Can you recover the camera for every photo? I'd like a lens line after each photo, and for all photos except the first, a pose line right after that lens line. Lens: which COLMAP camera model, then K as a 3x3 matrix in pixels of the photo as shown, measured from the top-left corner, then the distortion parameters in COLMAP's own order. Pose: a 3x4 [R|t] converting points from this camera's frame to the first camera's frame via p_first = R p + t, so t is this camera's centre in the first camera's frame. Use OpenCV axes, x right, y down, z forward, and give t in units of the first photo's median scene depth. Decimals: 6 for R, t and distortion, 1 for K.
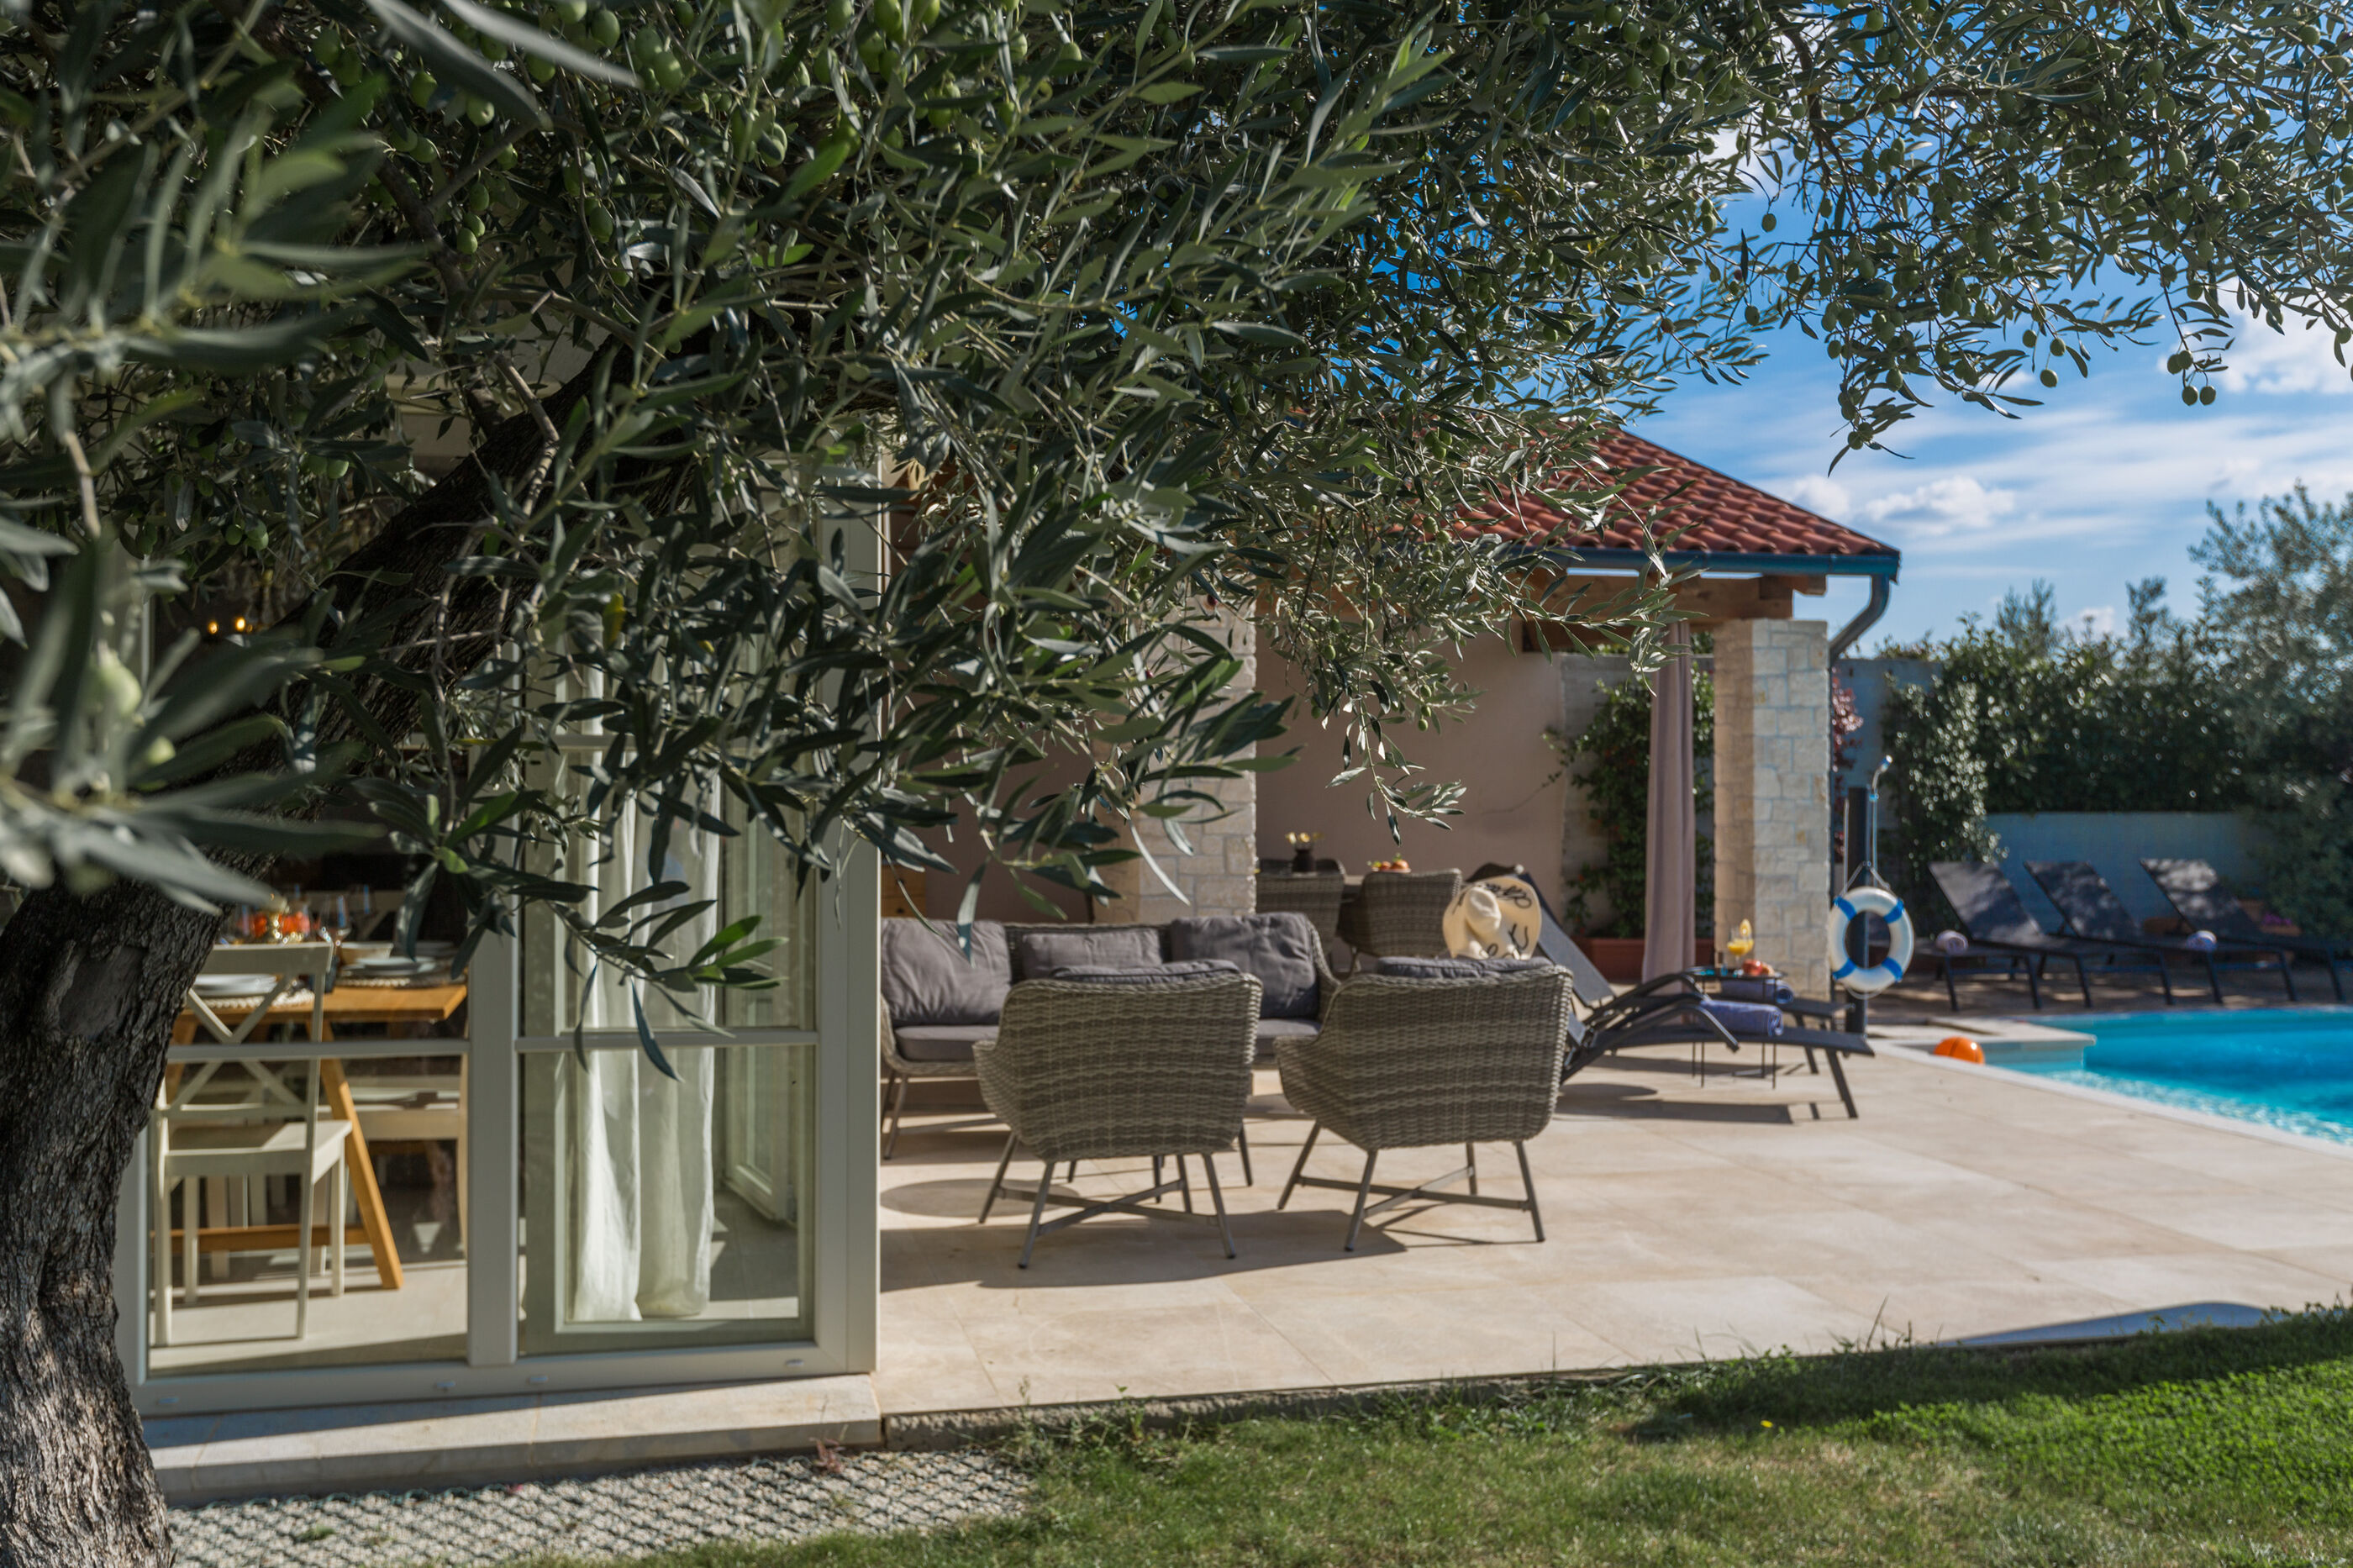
lens RADIAL K [[2125.7, 0, 1159.7], [0, 2125.7, 773.3], [0, 0, 1]] dist [0.000602, 0.011421]
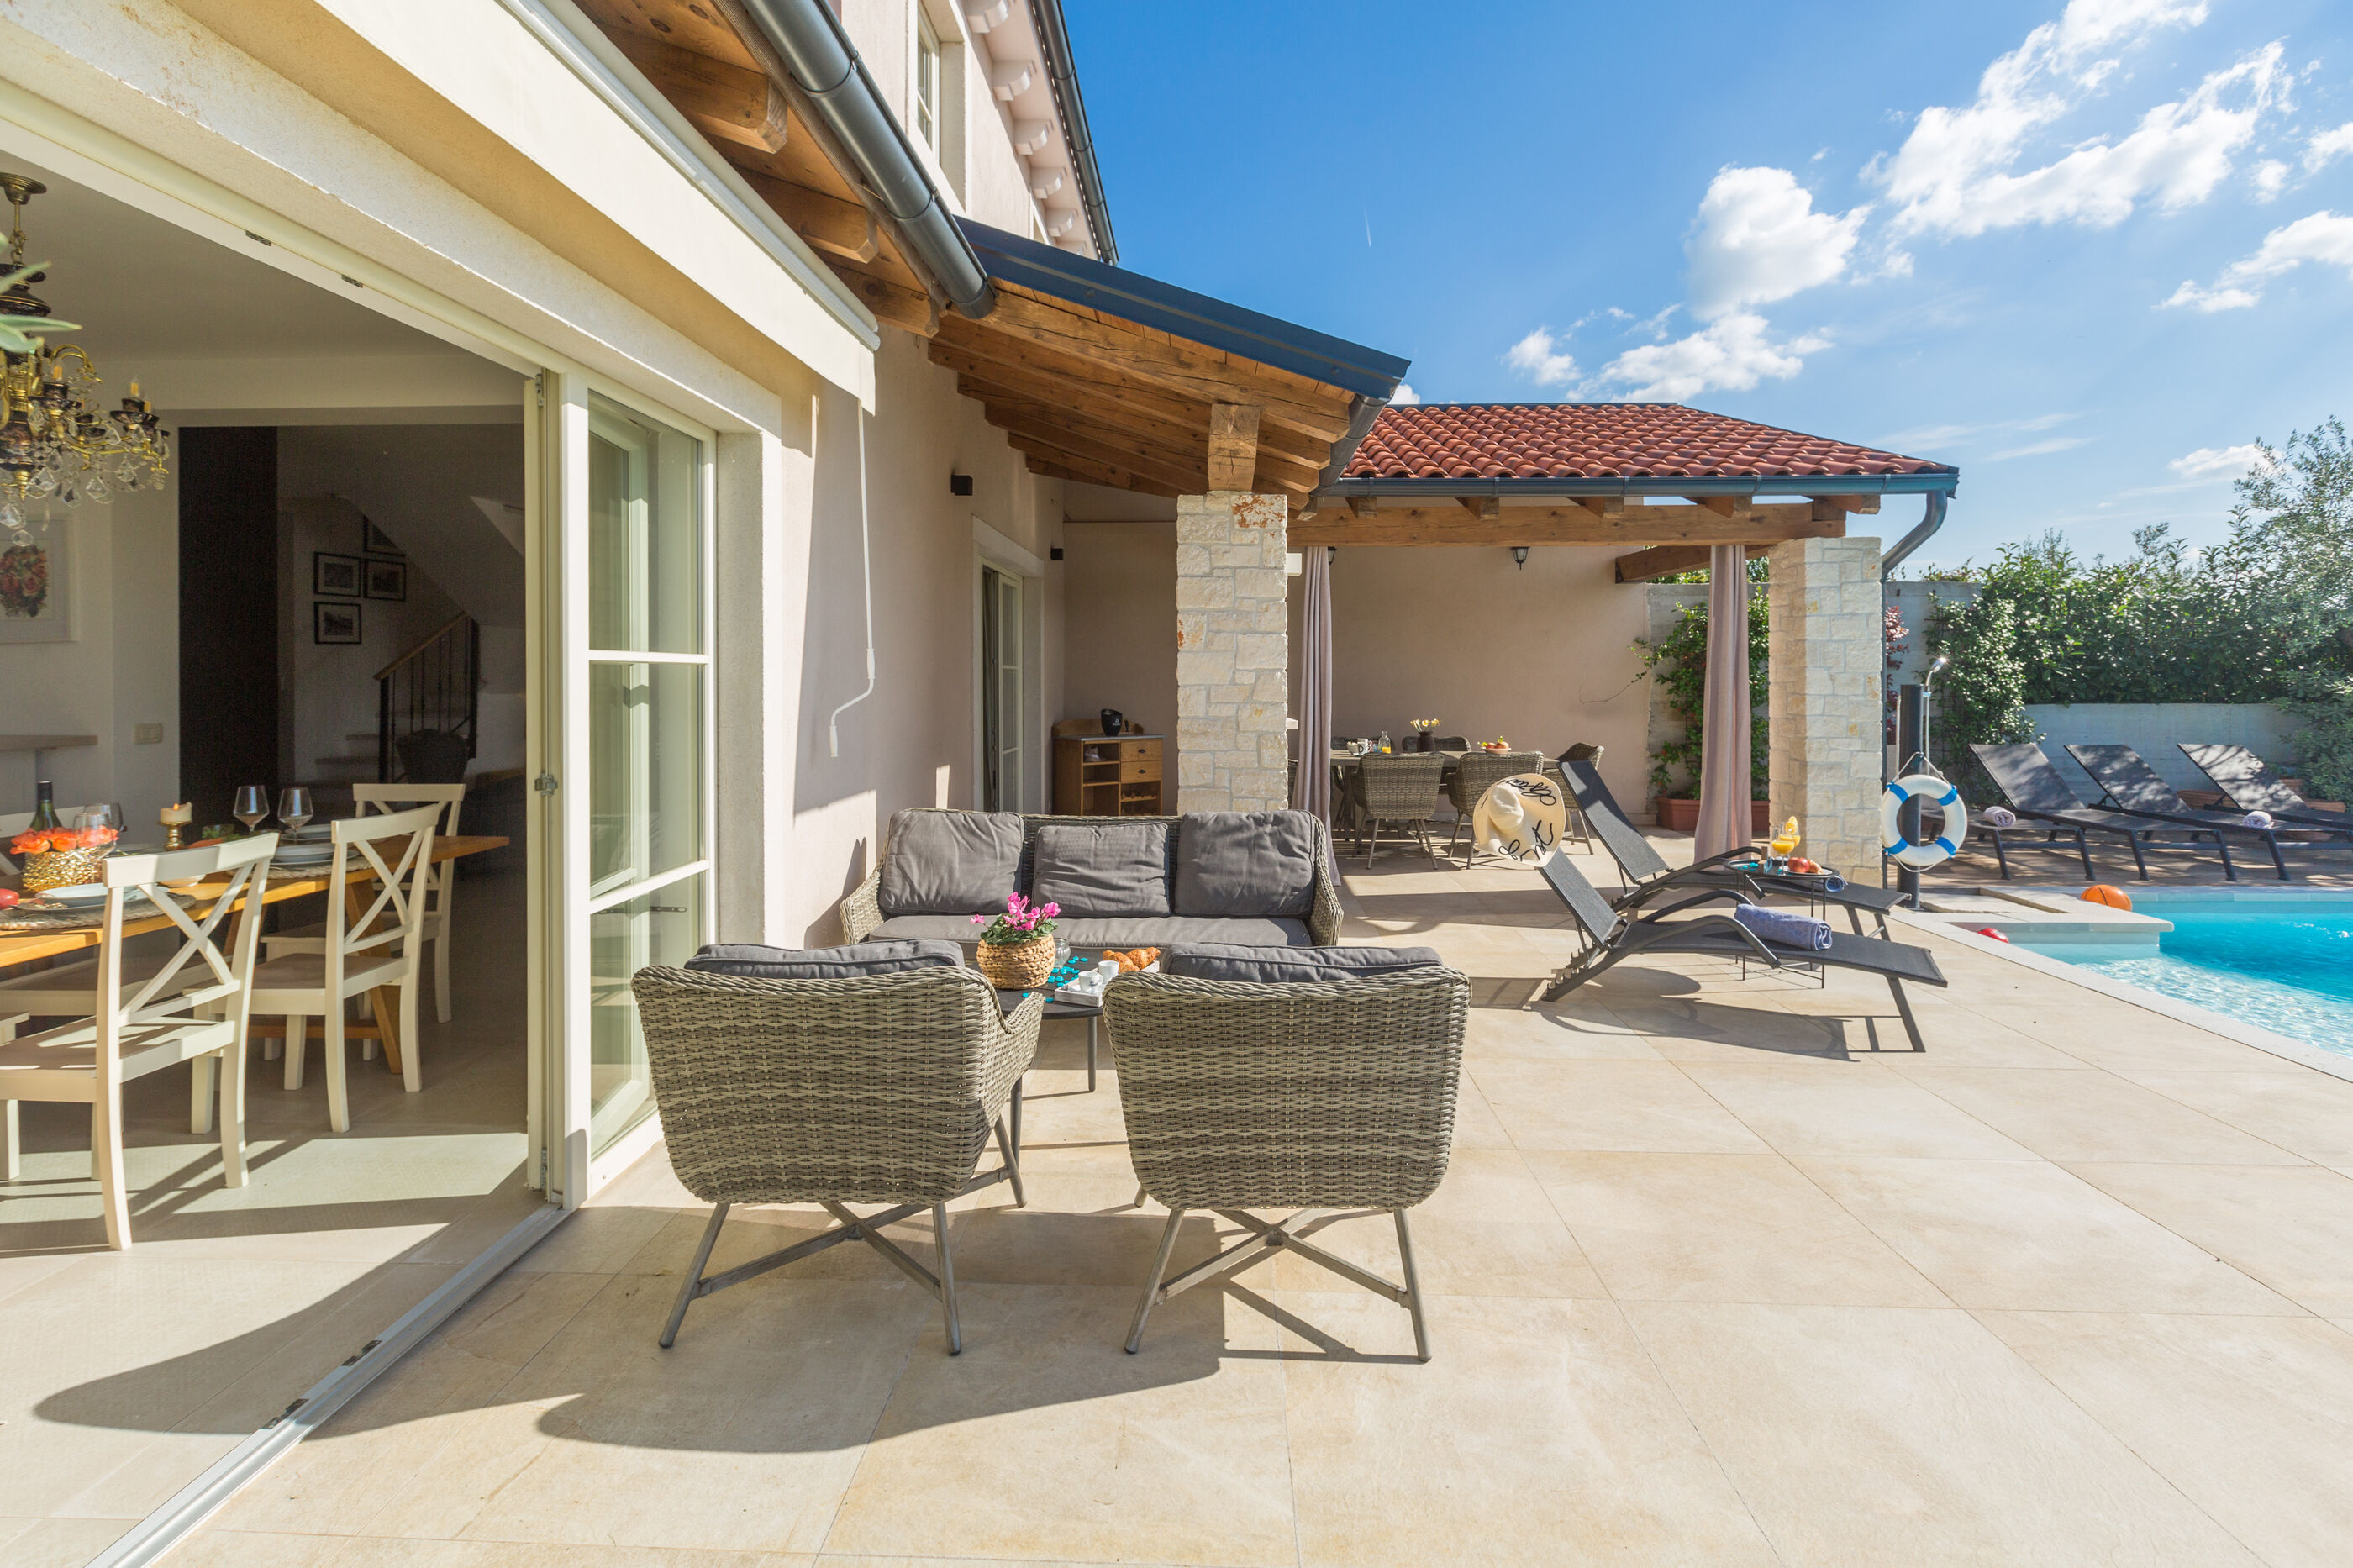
lens RADIAL K [[1073.5, 0, 1149.3], [0, 1073.5, 685.2], [0, 0, 1]] dist [-0.001887, 0.000340]
pose [[0.959184, -0.001844, -0.282776, 0.101653], [0.004904, 0.999937, 0.010115, -0.001331], [0.282739, -0.011089, 0.959133, 0.339892]]
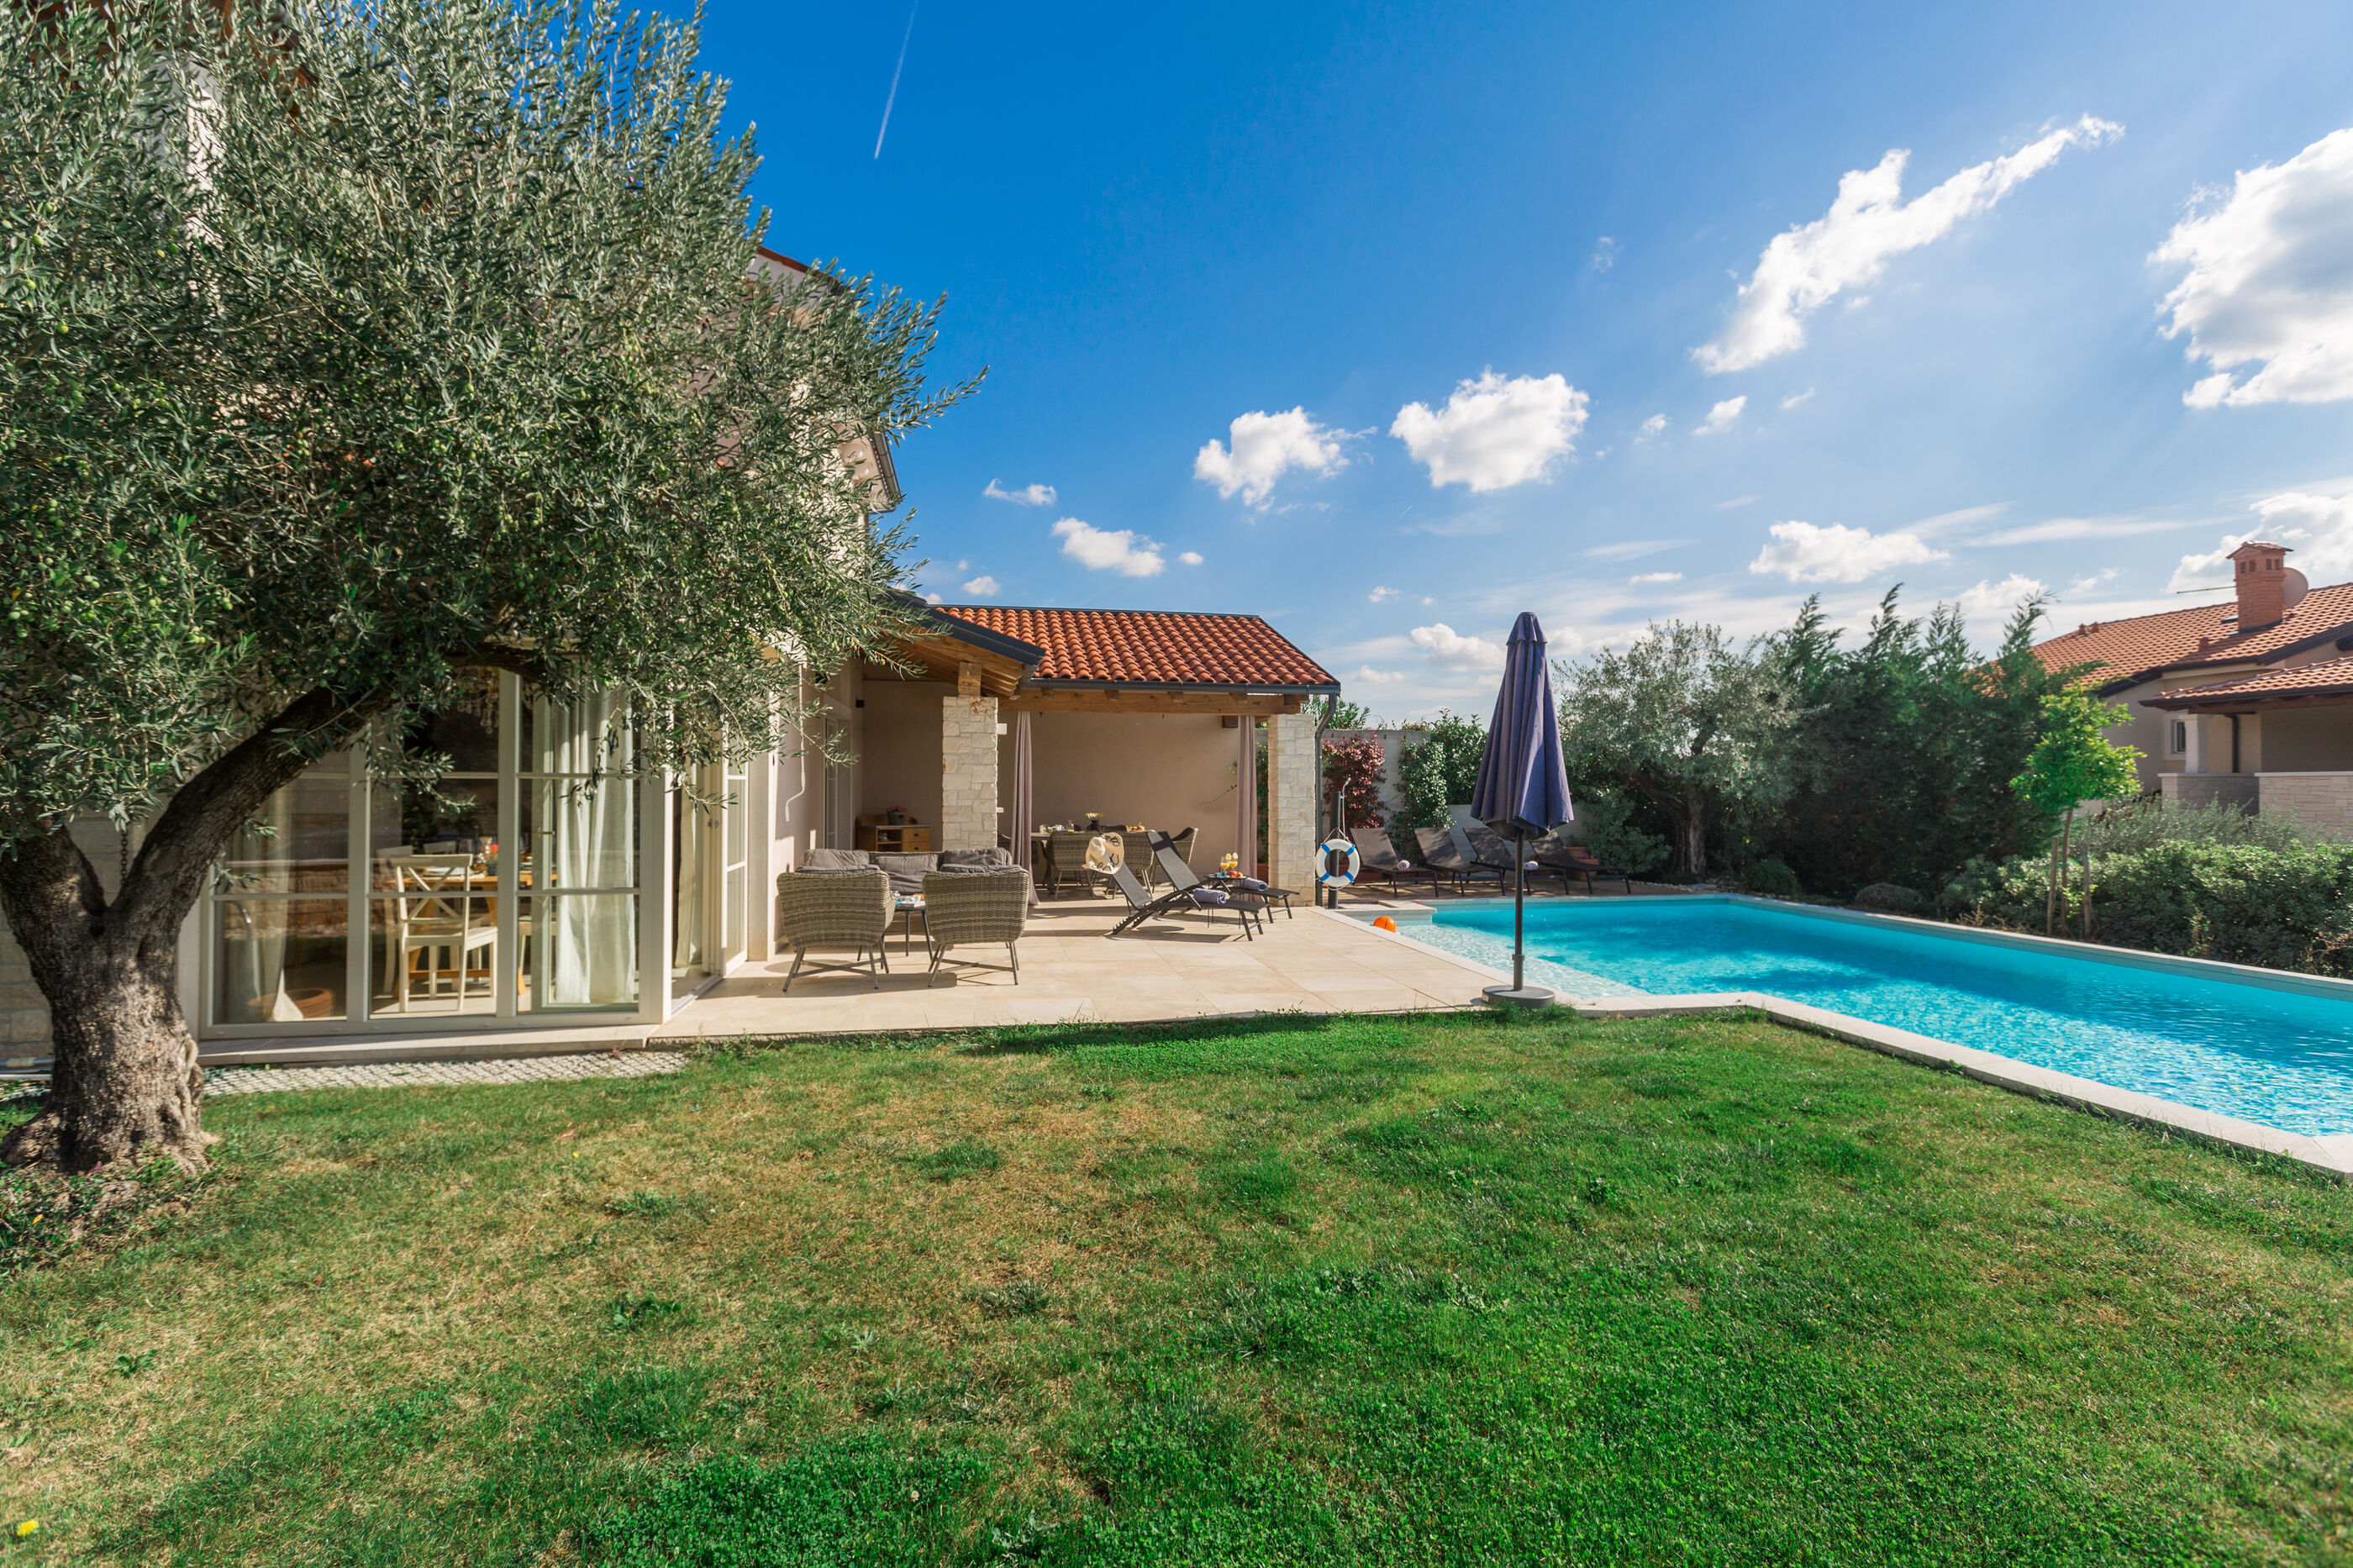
lens RADIAL K [[1073.5, 0, 1143.5], [0, 1073.5, 772.8], [0, 0, 1]] dist [-0.001887, 0.000340]
pose [[0.997639, -0.000320, -0.068673, 0.212221], [-0.000350, 0.999952, -0.009745, -0.002438], [0.068672, 0.009746, 0.997592, -0.098069]]
